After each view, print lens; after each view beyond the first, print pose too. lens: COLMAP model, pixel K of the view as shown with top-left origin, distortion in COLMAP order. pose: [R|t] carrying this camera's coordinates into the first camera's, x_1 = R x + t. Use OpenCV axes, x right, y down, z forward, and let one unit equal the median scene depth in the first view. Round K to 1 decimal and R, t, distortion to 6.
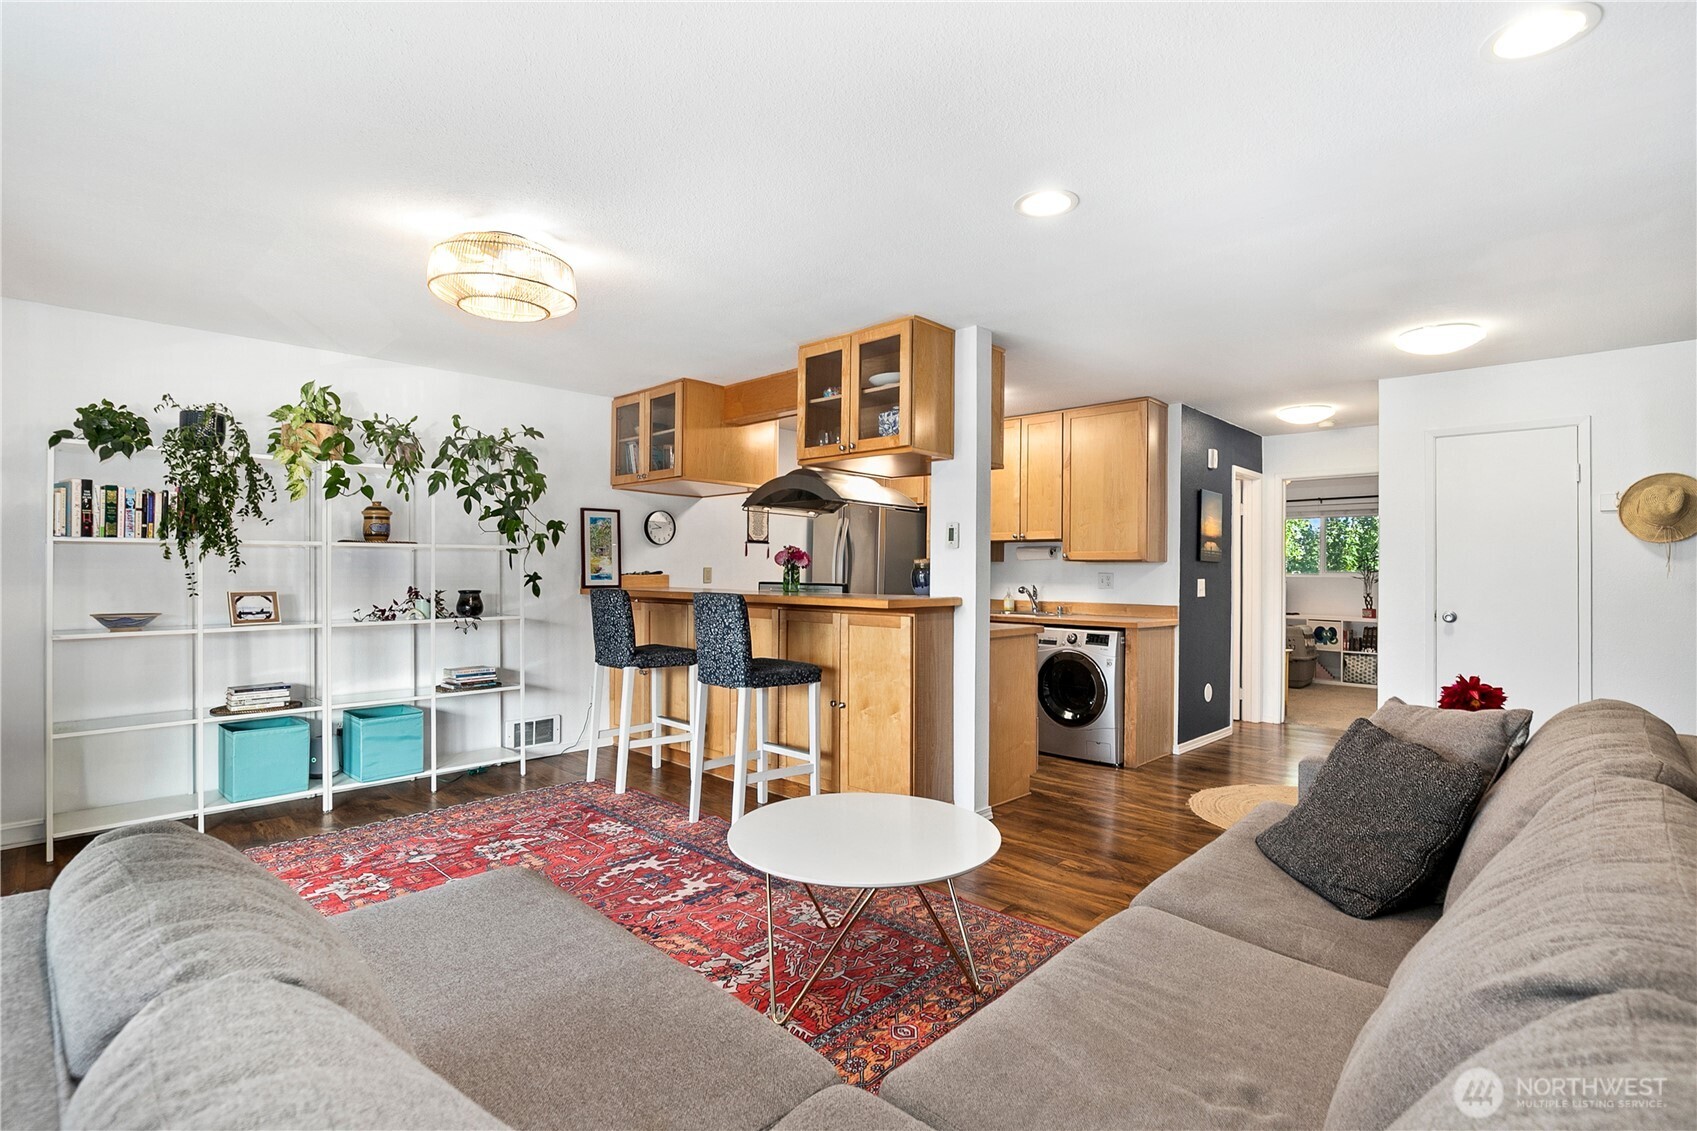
lens RADIAL K [[810.2, 0, 844.5], [0, 810.2, 559.9], [0, 0, 1]] dist [-0.008901, 0.001341]
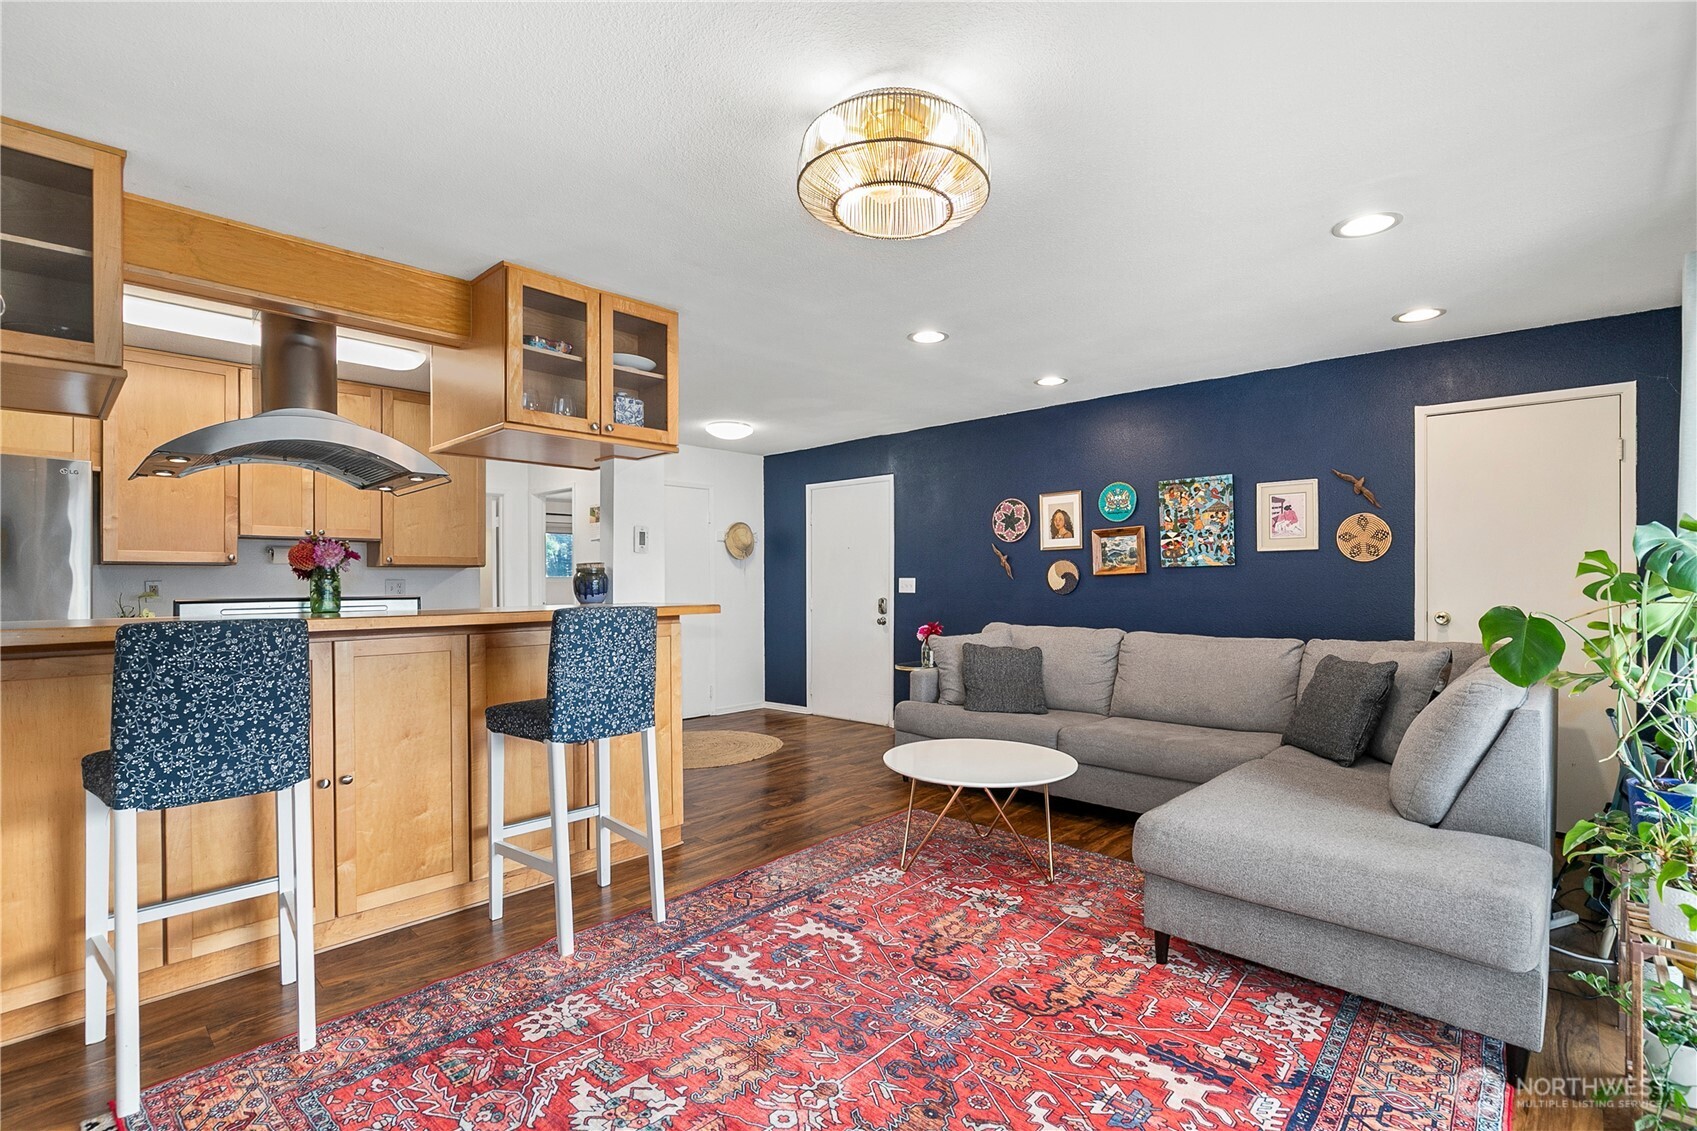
lens RADIAL K [[792.4, 0, 859.2], [0, 792.4, 580.5], [0, 0, 1]] dist [-0.010396, 0.000584]
pose [[-0.026031, -0.008403, 0.999626, -0.825871], [-0.006446, 0.999945, 0.008238, 0.009862], [-0.999640, -0.006229, -0.026084, 0.765859]]
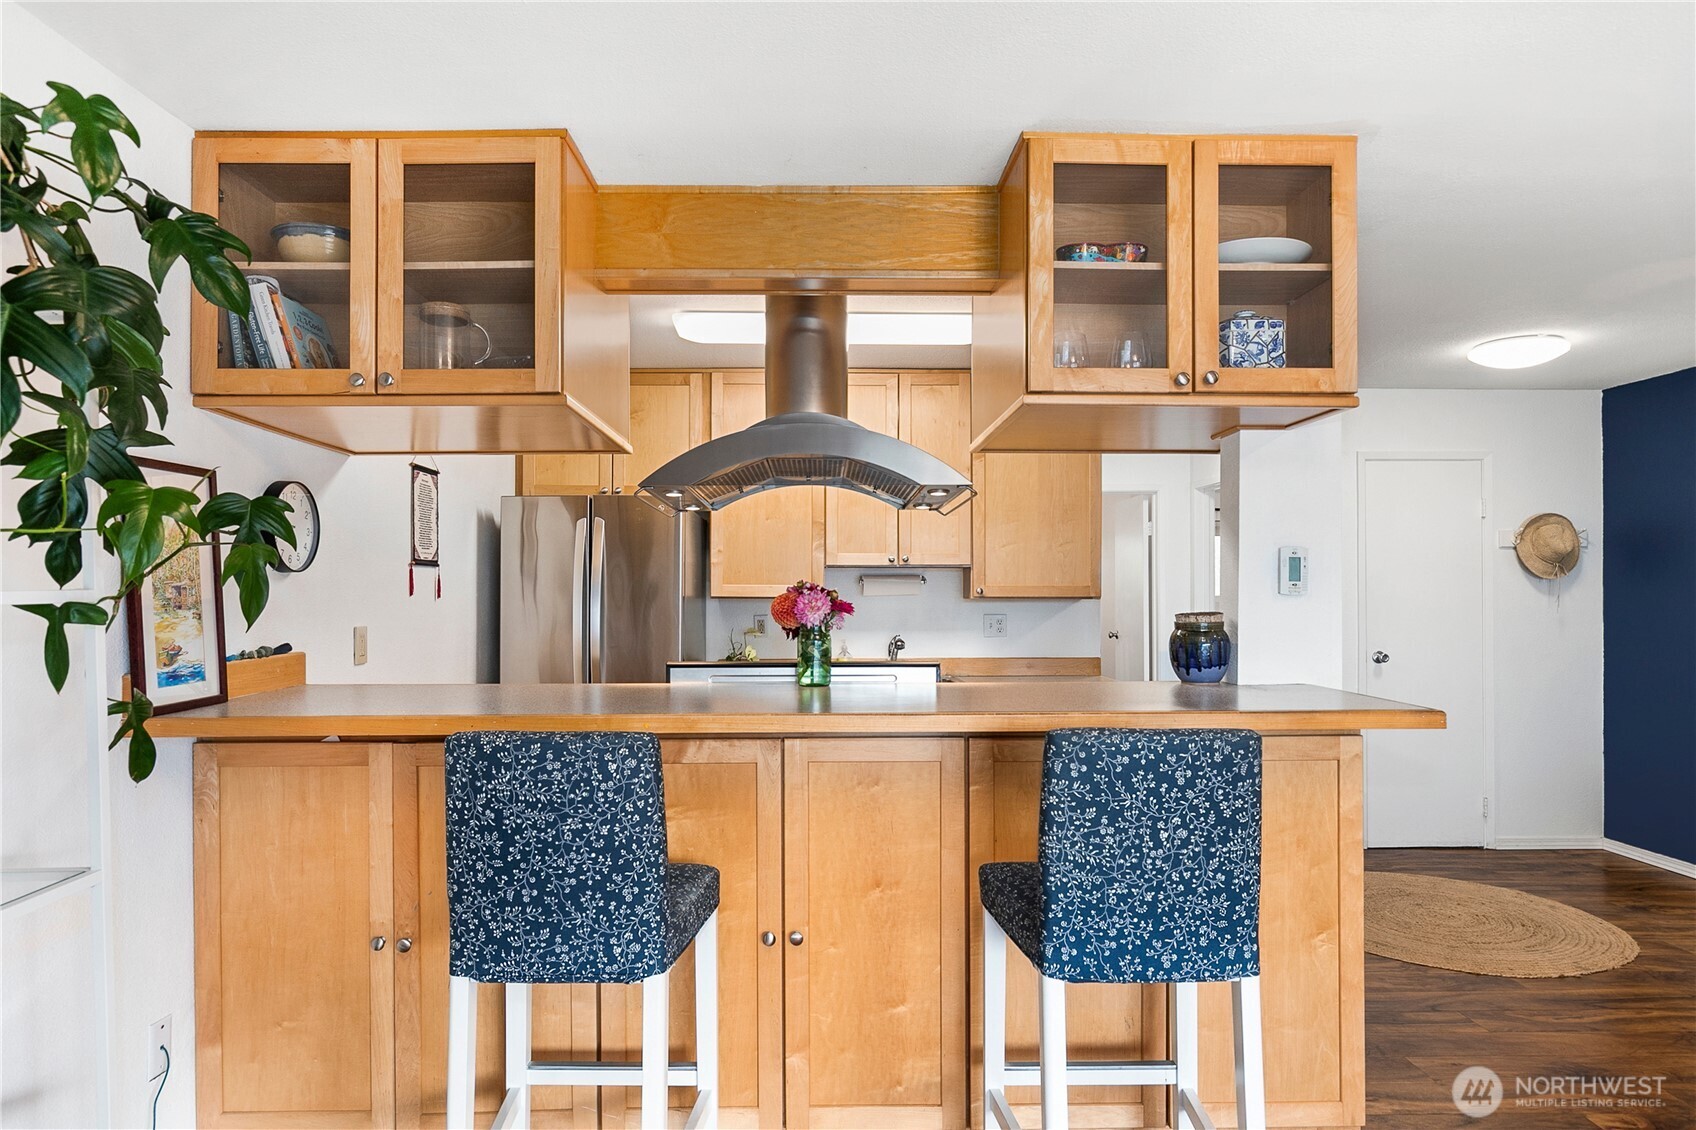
lens RADIAL K [[970.3, 0, 824.7], [0, 970.3, 583.7], [0, 0, 1]] dist [-0.003591, 0.000802]
pose [[0.708742, -0.006860, 0.705434, -0.546174], [-0.001160, 0.999940, 0.010889, -0.027987], [-0.705467, -0.008536, 0.708692, 0.764719]]
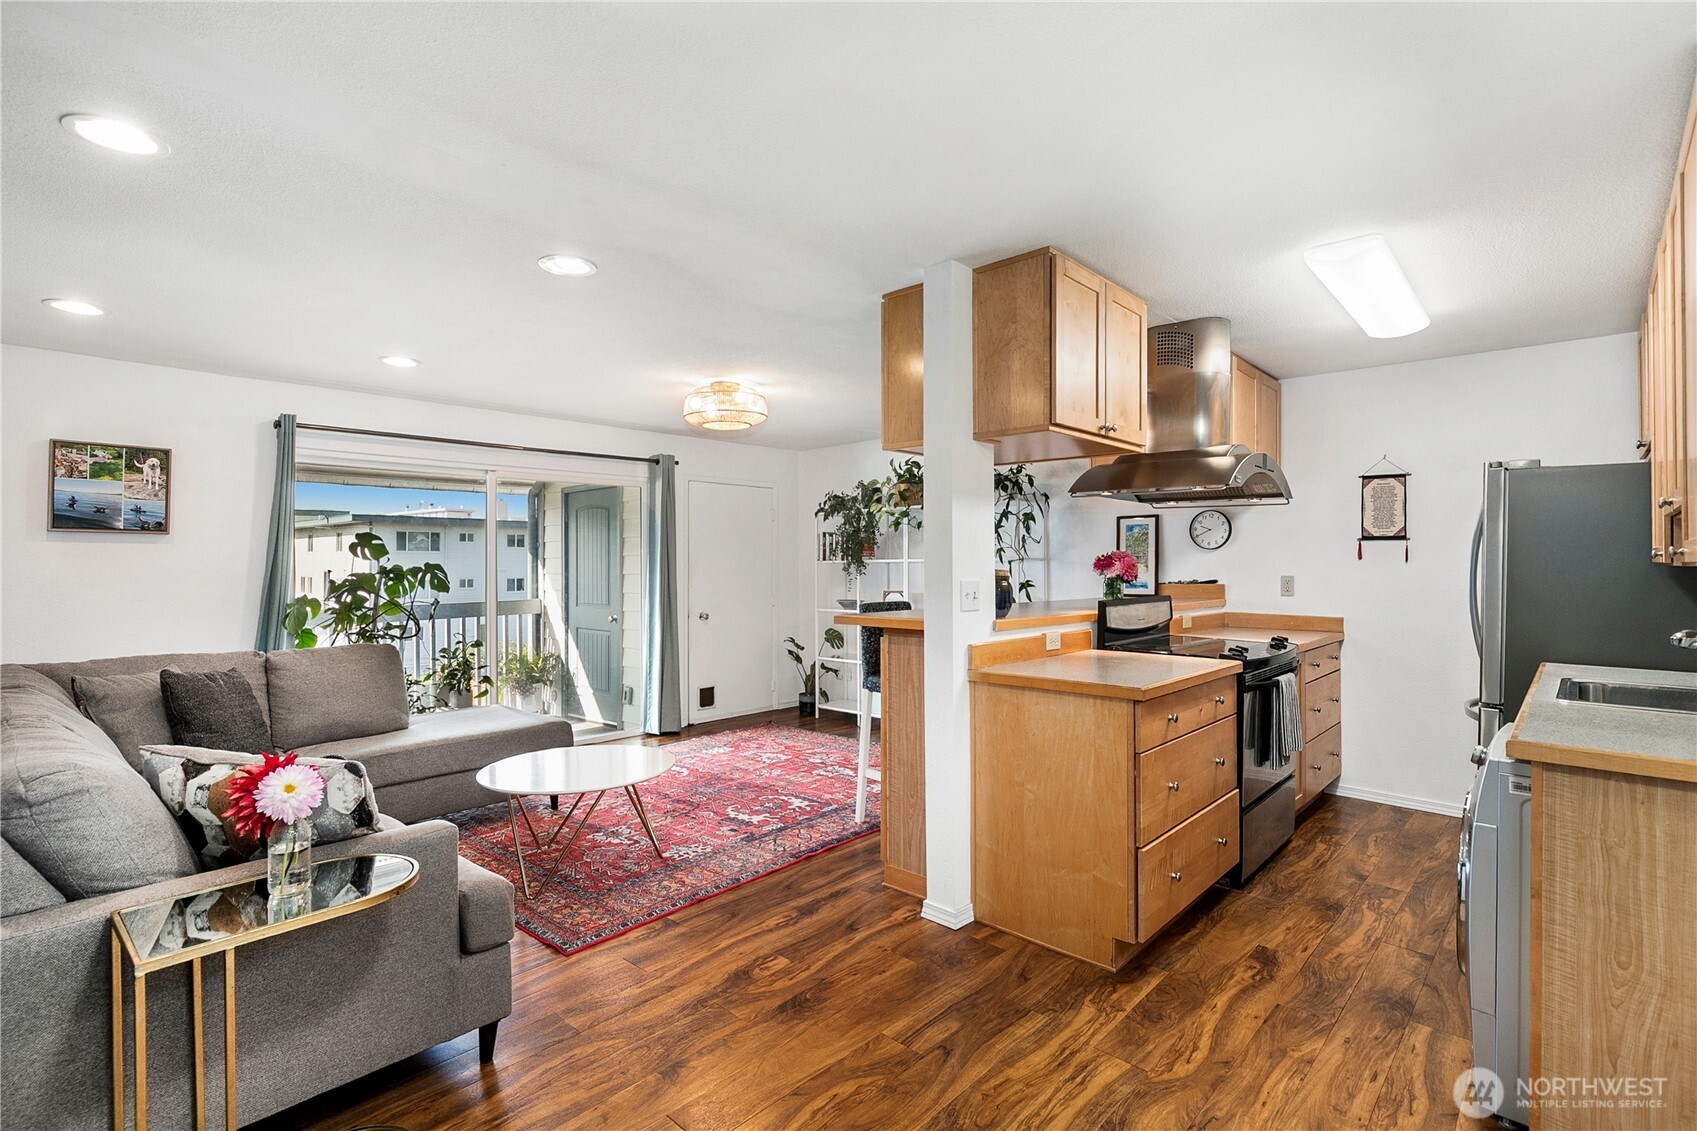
lens RADIAL K [[793.5, 0, 866.0], [0, 793.5, 554.1], [0, 0, 1]] dist [-0.010264, 0.000937]
pose [[0.030809, -0.020285, -0.999319, 0.895535], [0.014772, 0.999694, -0.019837, -0.003463], [0.999416, -0.014150, 0.031099, 0.904403]]
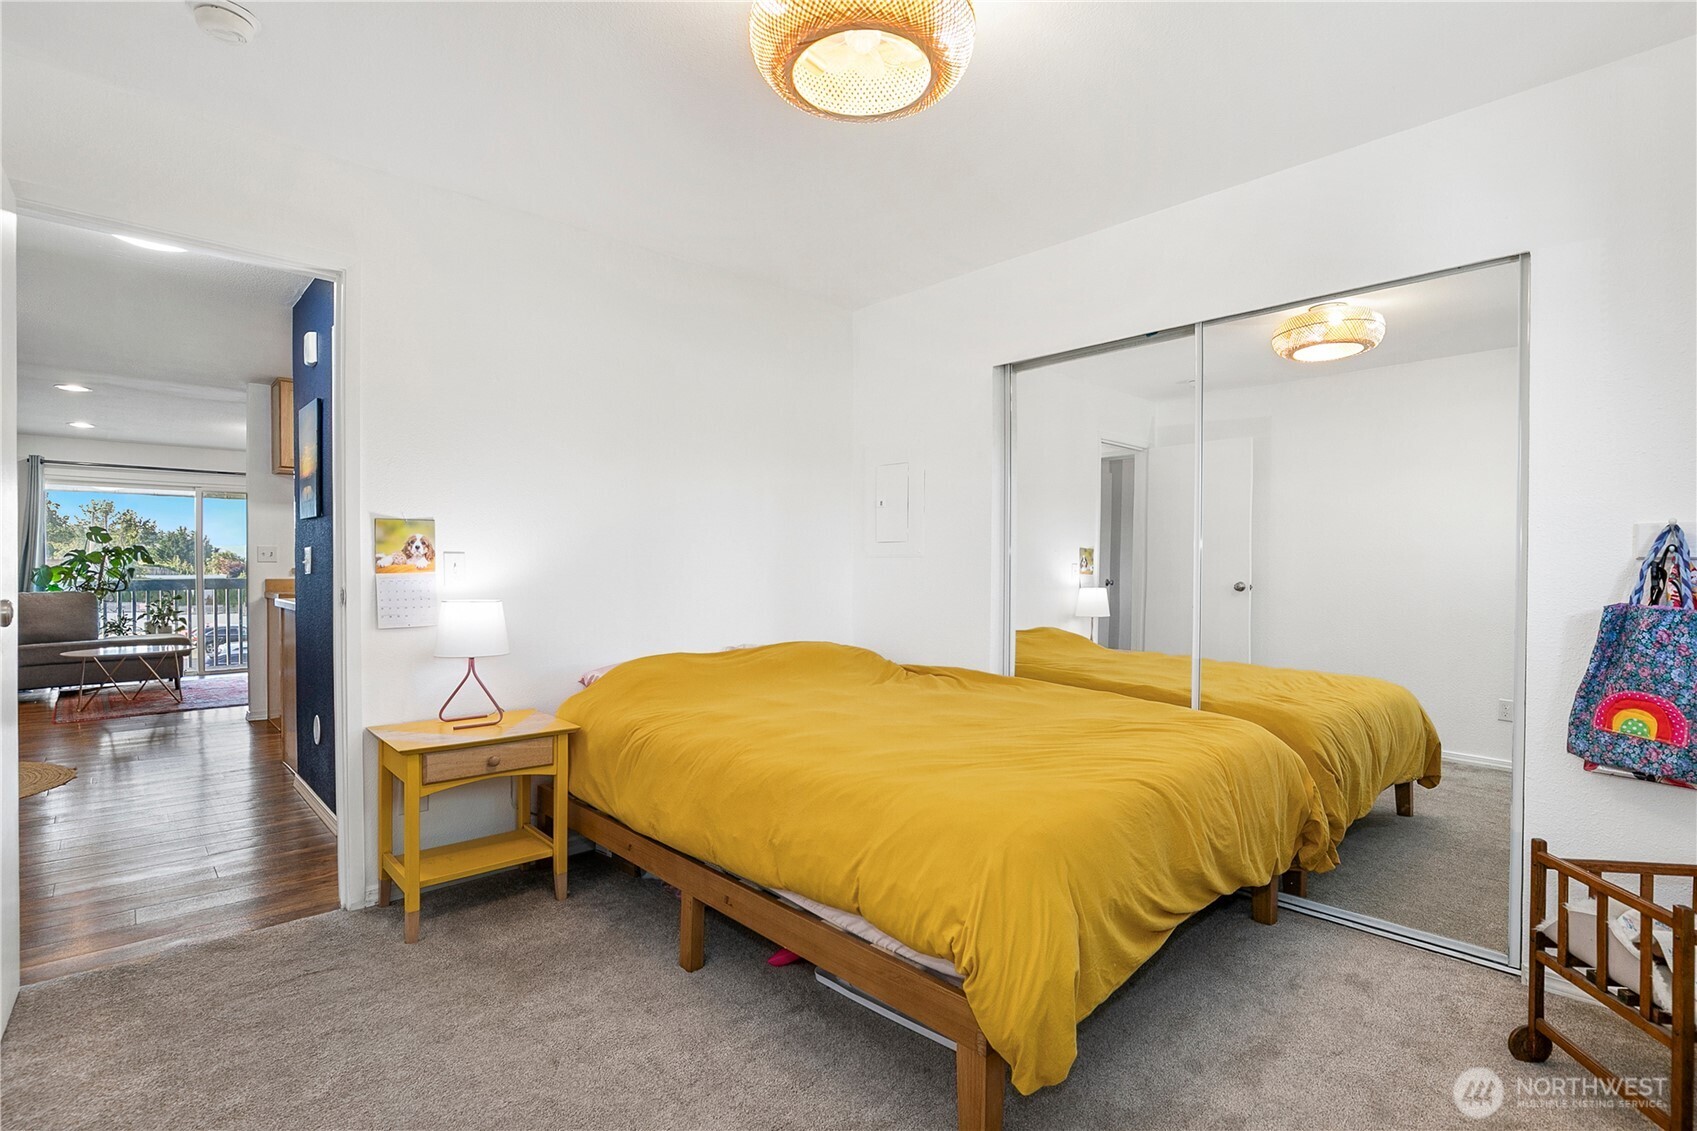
lens RADIAL K [[792.4, 0, 859.2], [0, 792.4, 580.5], [0, 0, 1]] dist [-0.010396, 0.000584]
pose [[-0.034202, 0.005130, -0.999402, 1.557760], [0.011741, 0.999920, 0.004731, 0.076339], [0.999346, -0.011572, -0.034259, 2.147851]]
